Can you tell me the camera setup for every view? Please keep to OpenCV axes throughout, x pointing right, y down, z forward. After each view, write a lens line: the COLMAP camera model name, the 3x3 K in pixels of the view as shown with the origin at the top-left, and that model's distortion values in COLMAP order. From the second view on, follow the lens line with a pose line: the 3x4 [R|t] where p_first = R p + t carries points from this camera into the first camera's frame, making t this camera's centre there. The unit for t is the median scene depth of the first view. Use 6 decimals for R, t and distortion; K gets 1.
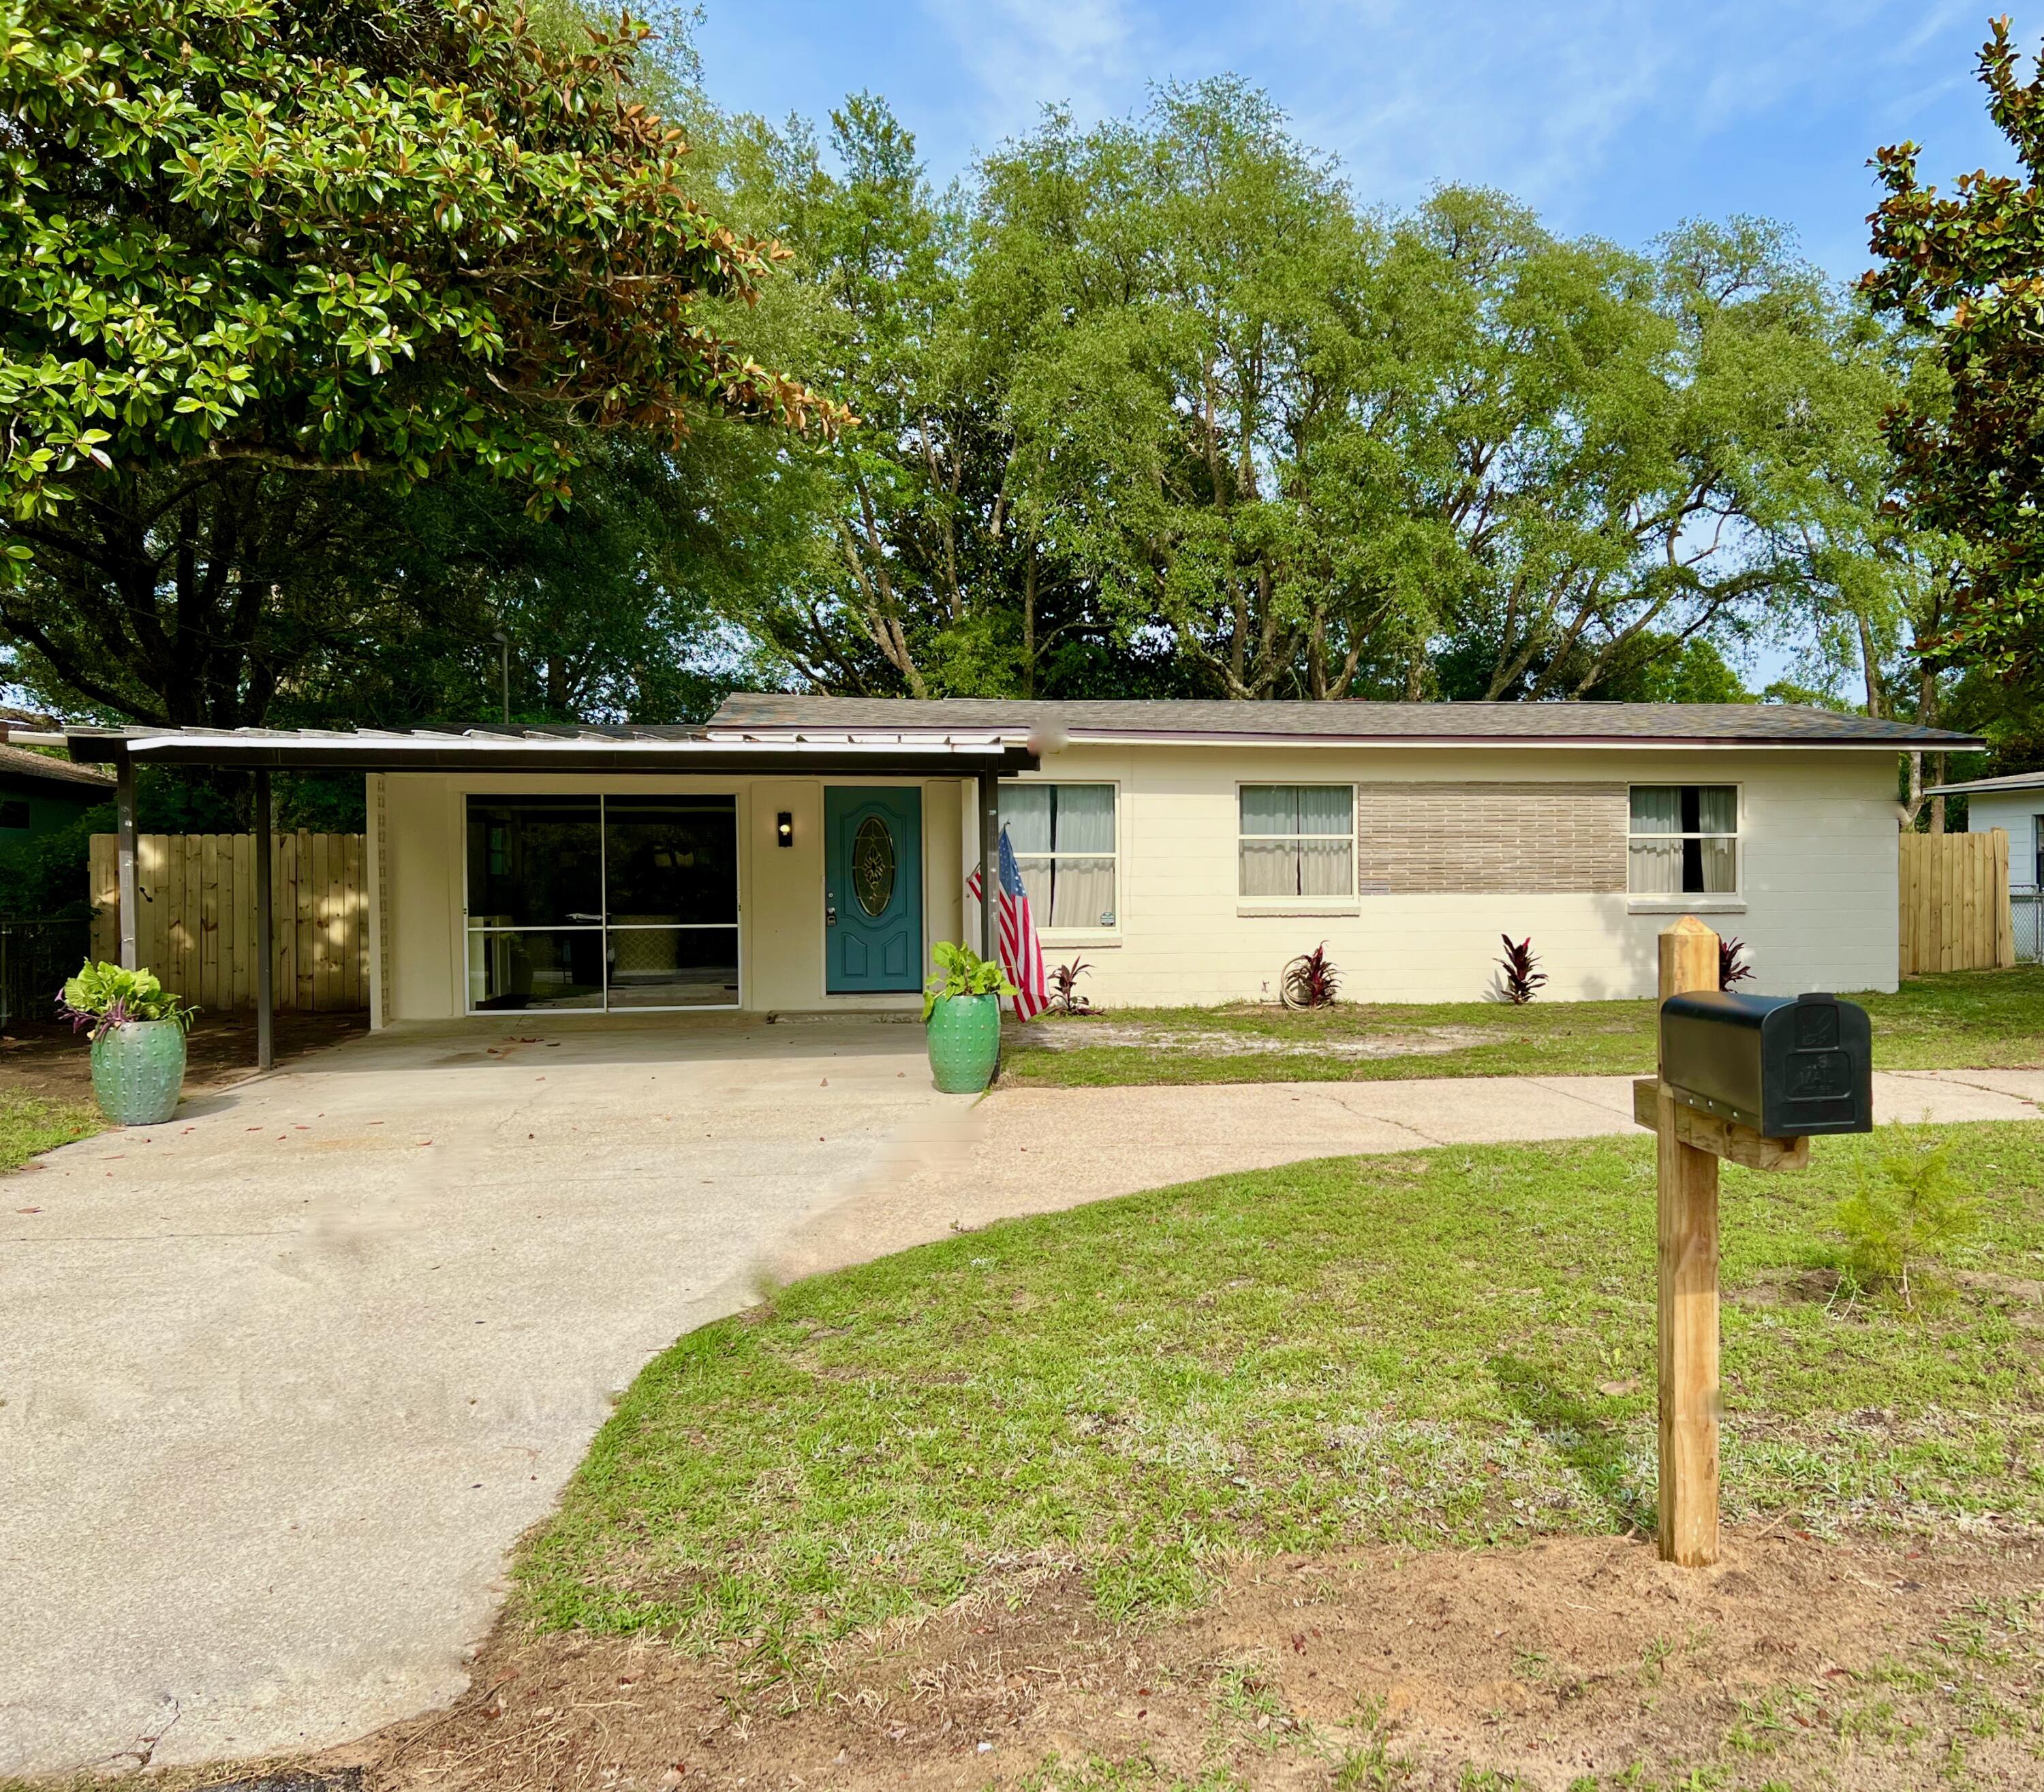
lens RADIAL K [[1955.7, 0, 1022.0], [0, 1955.7, 896.0], [0, 0, 1]] dist [-0.047622, -0.006127]
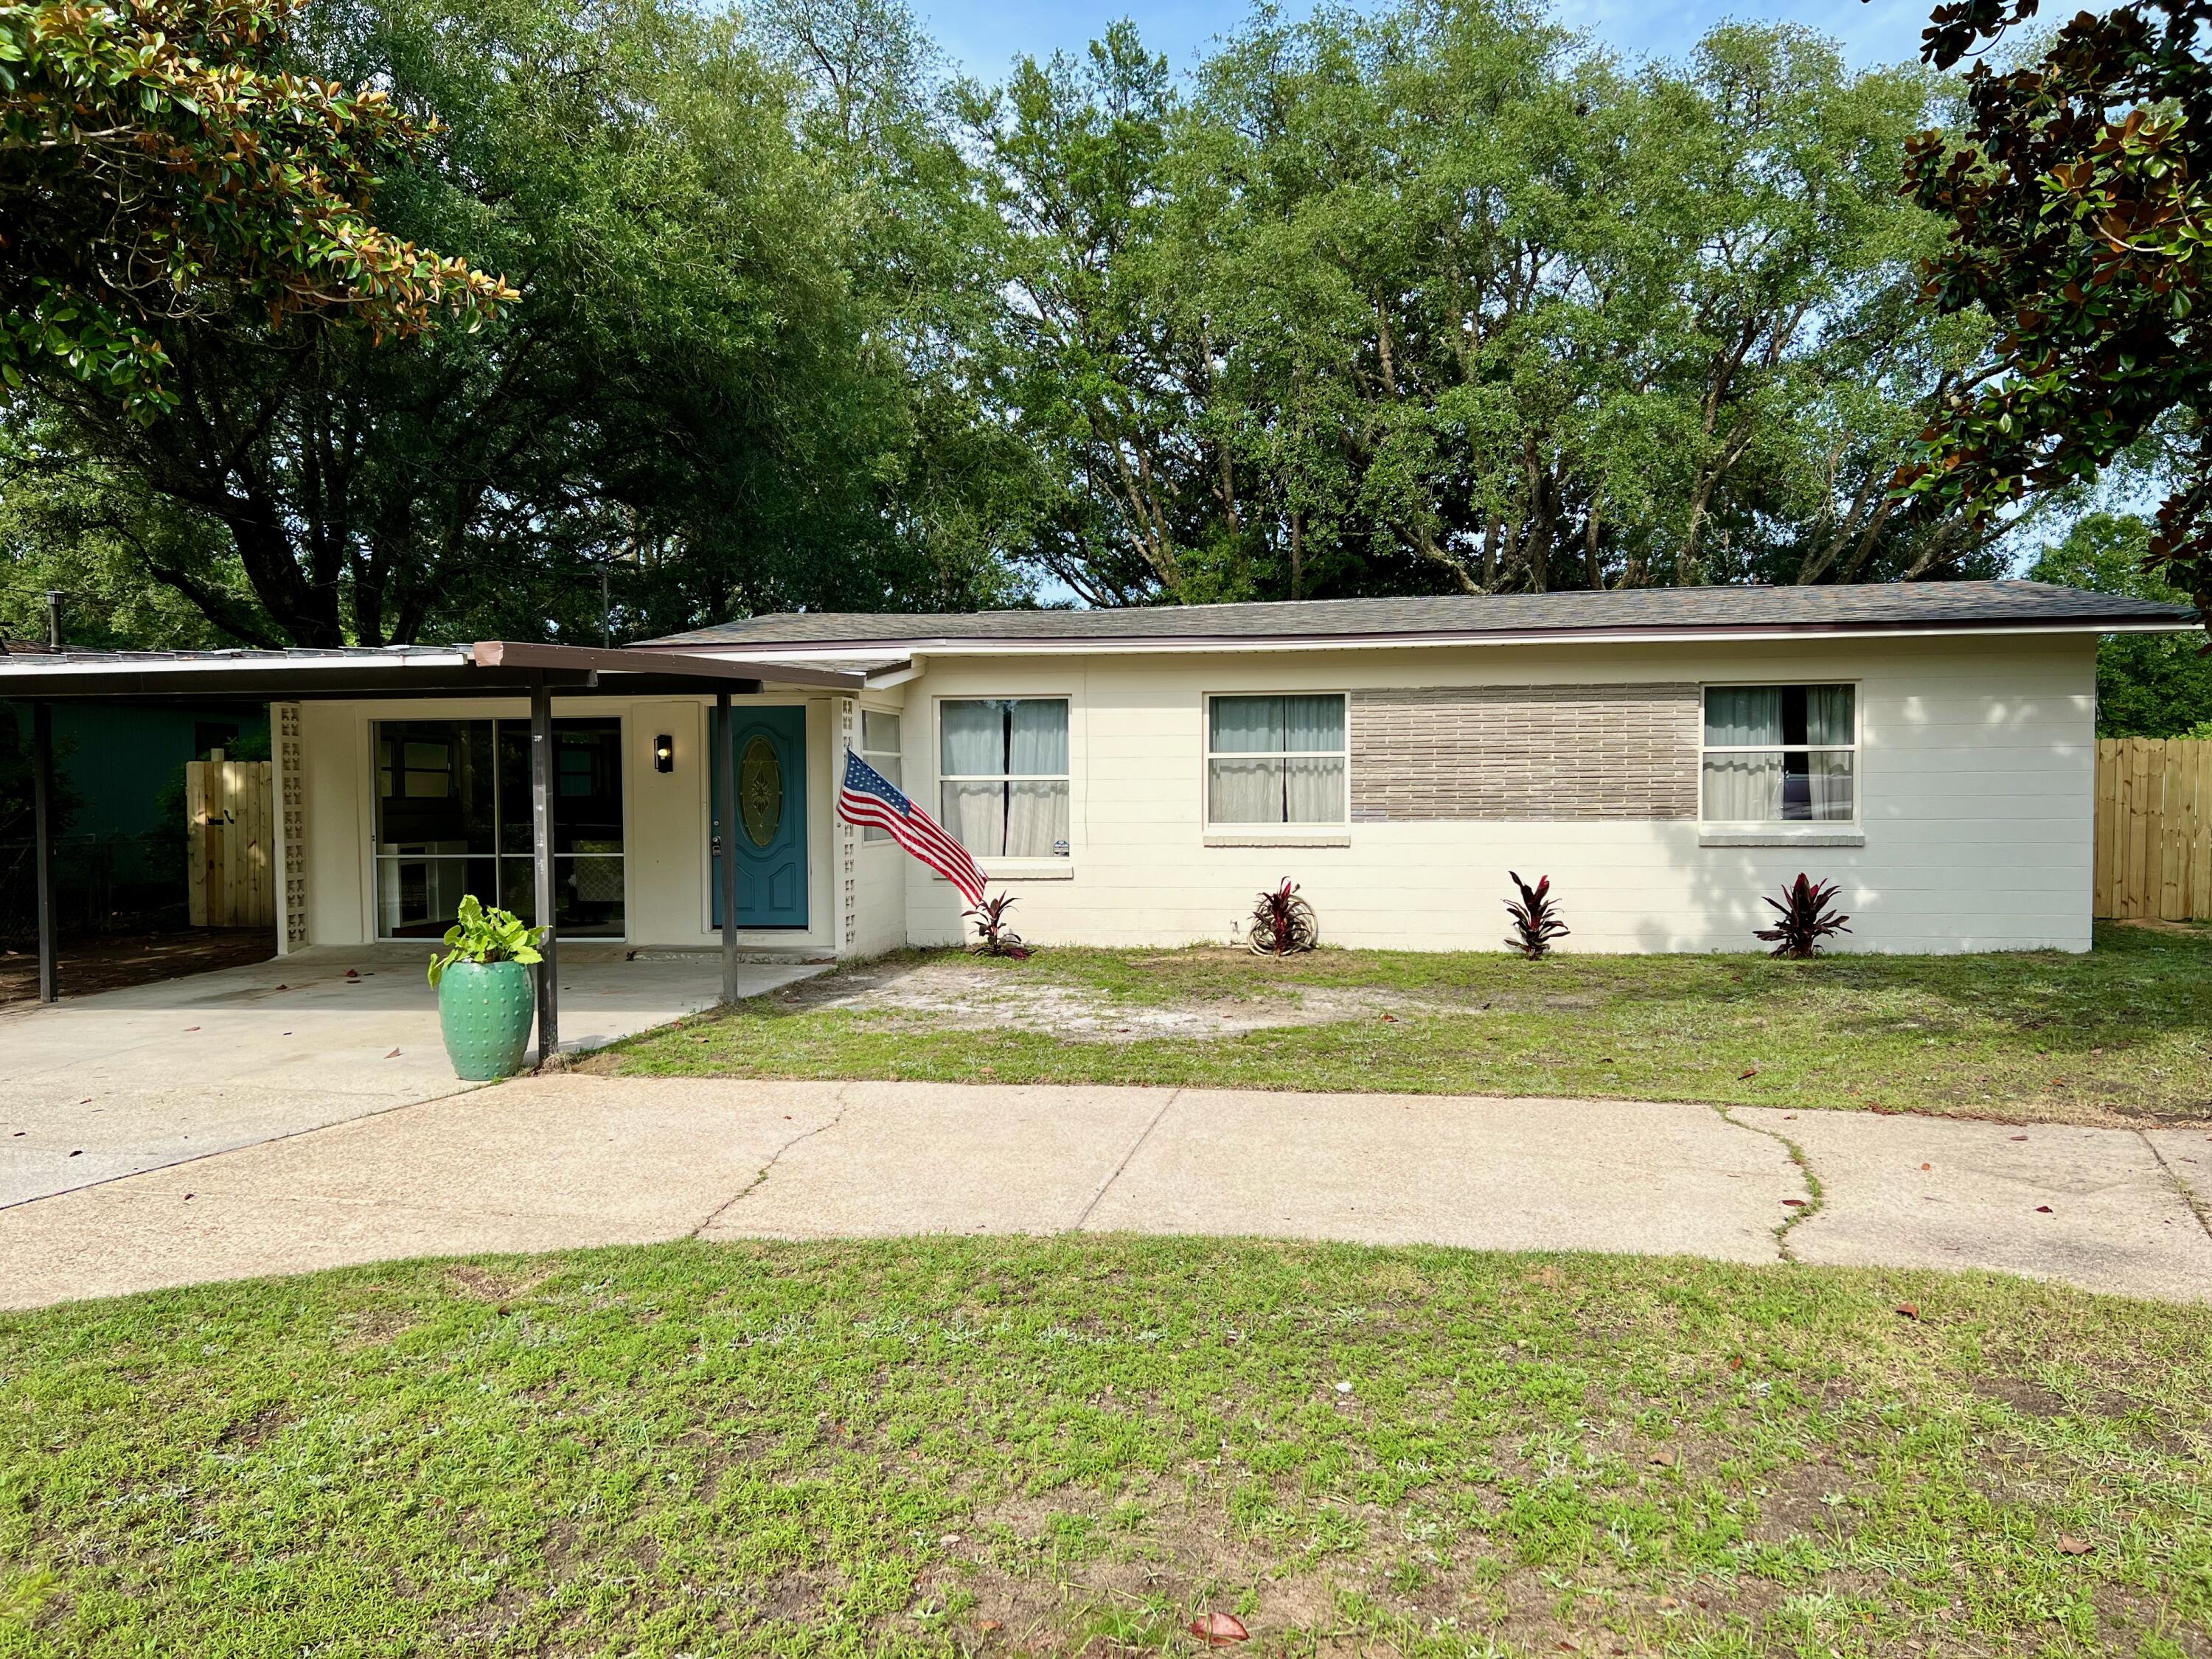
lens RADIAL K [[1683.9, 0, 1008.1], [0, 1683.9, 825.3], [0, 0, 1]] dist [0.004042, -0.075386]
pose [[0.948952, 0.004713, -0.315385, 0.263660], [0.001026, 0.999837, 0.018030, -0.012611], [0.315418, -0.017433, 0.948793, 0.253985]]
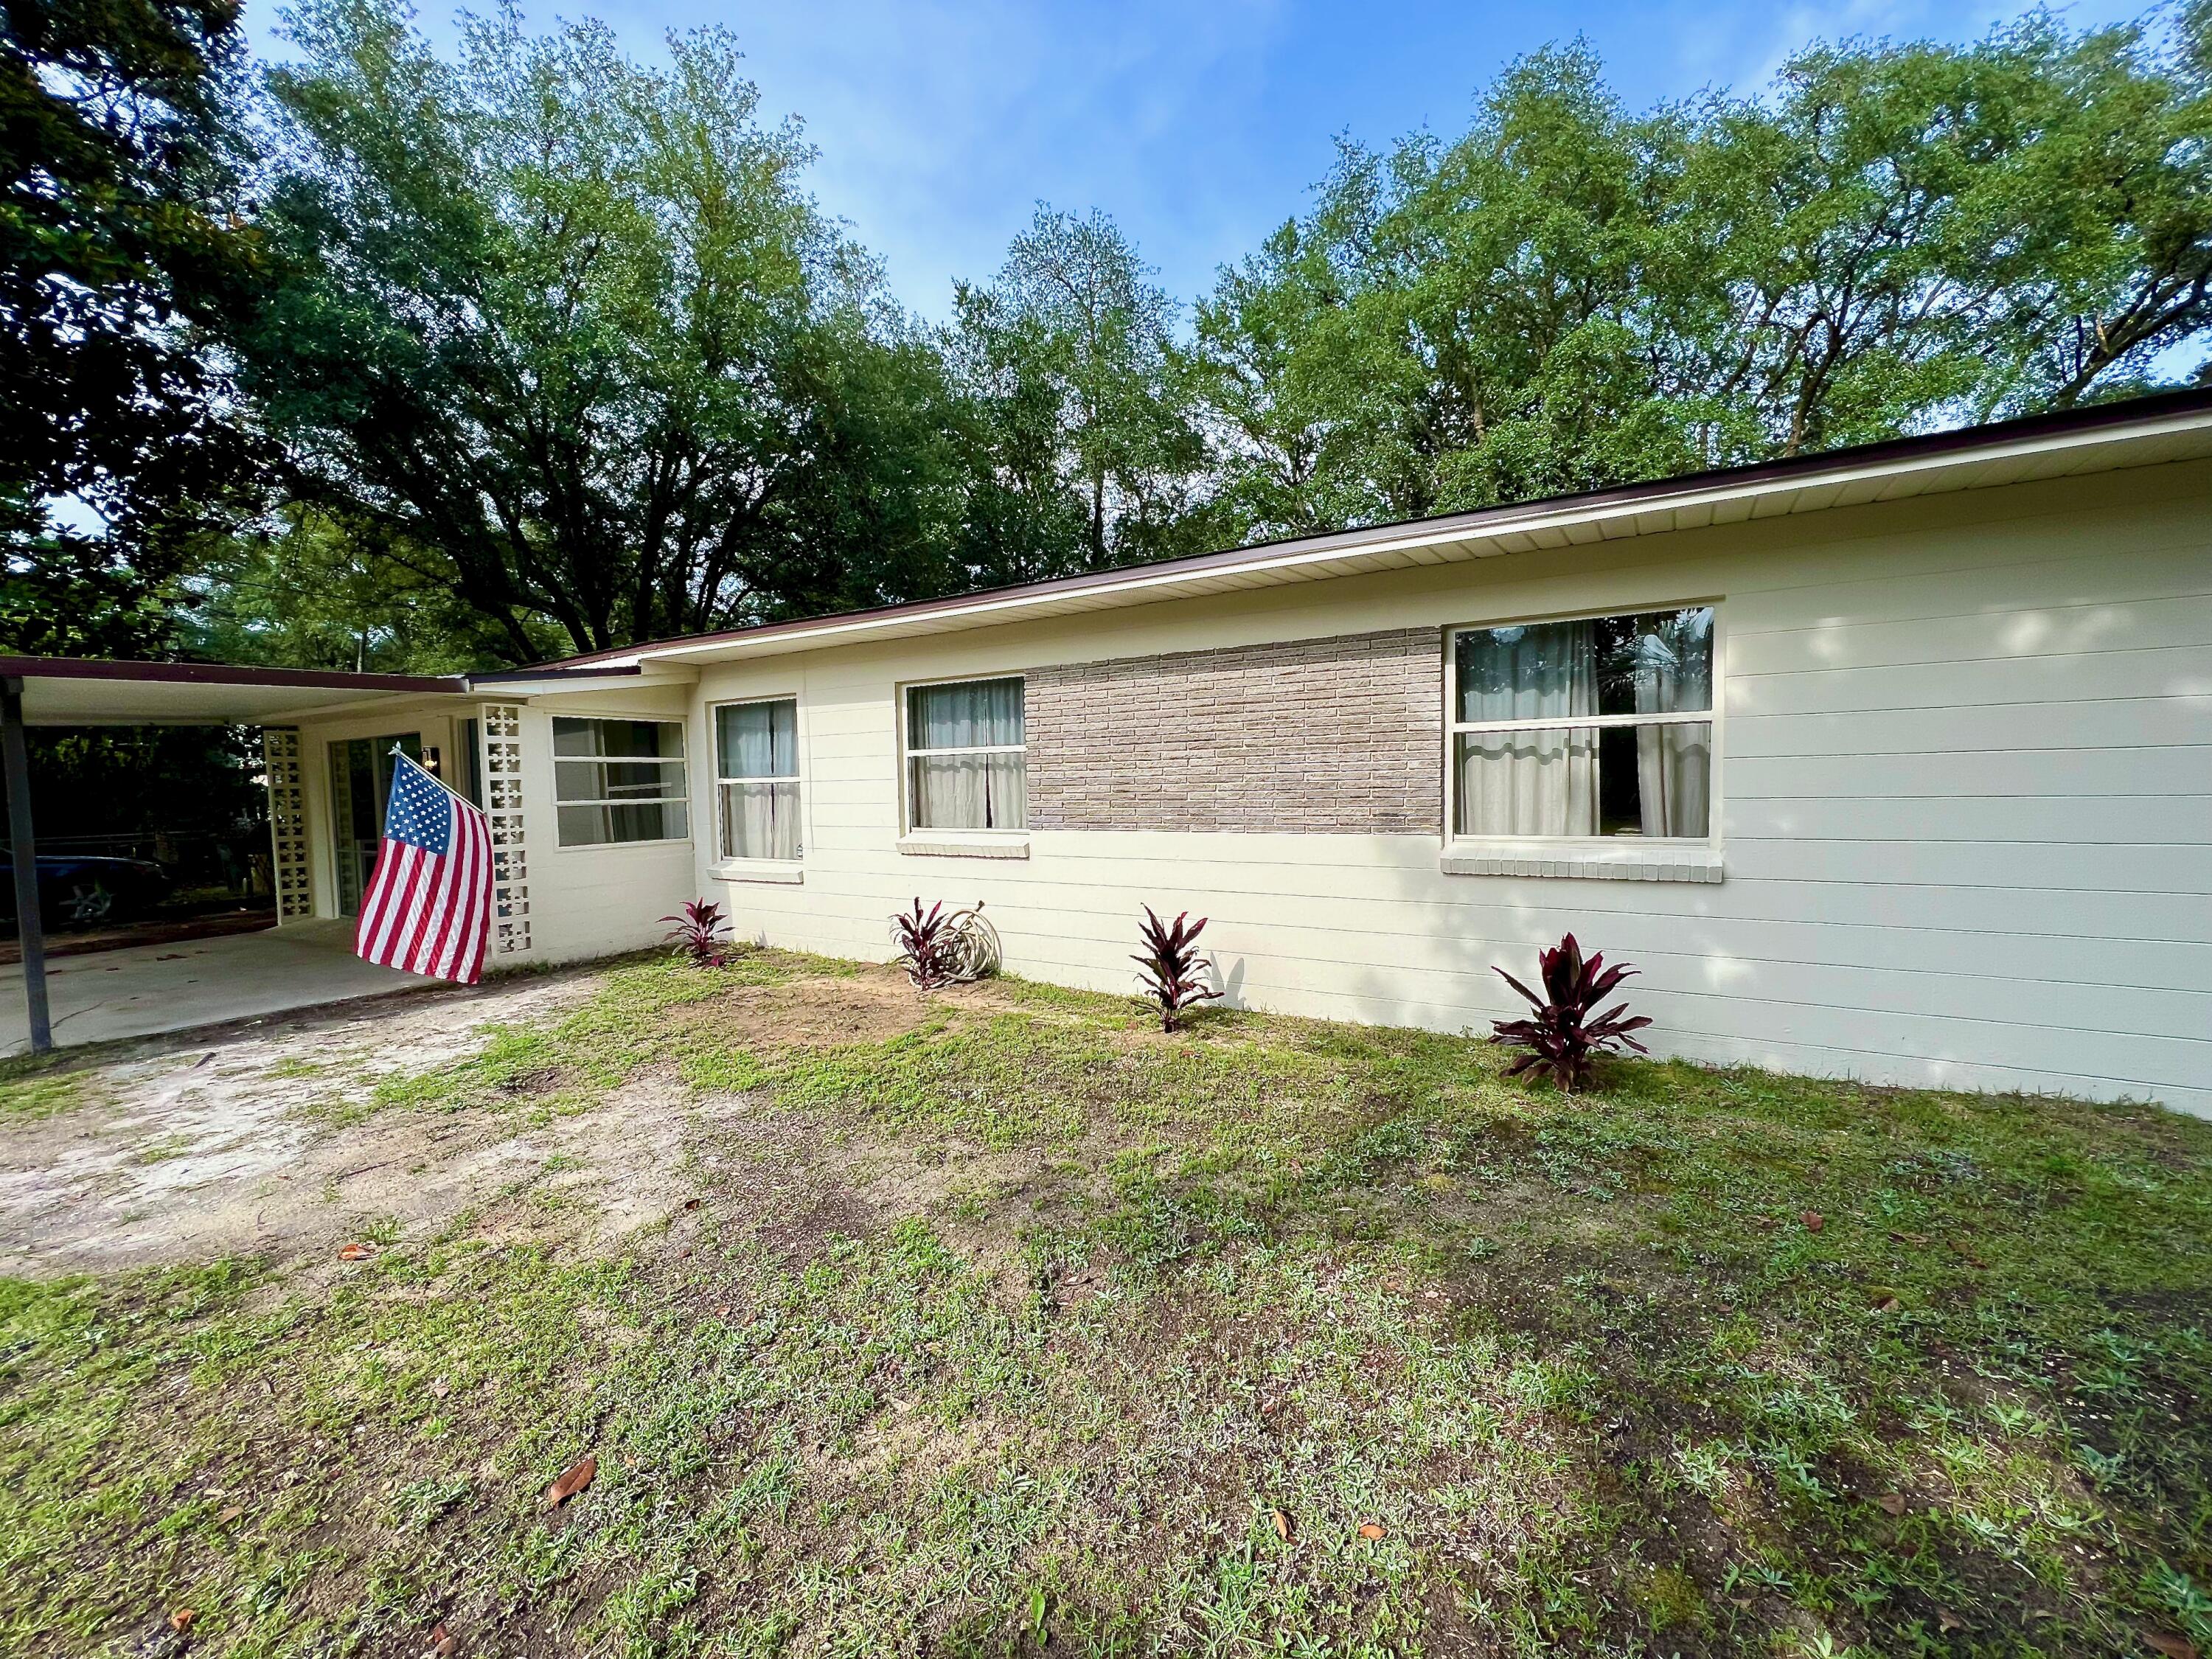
lens RADIAL K [[883.5, 0, 1108.0], [0, 883.5, 830.4], [0, 0, 1]] dist [-0.001976, 0.000496]
pose [[0.797428, 0.020423, -0.603069, 0.390094], [0.016047, 0.998356, 0.055029, -0.017877], [0.603201, -0.053559, 0.795789, 0.762737]]
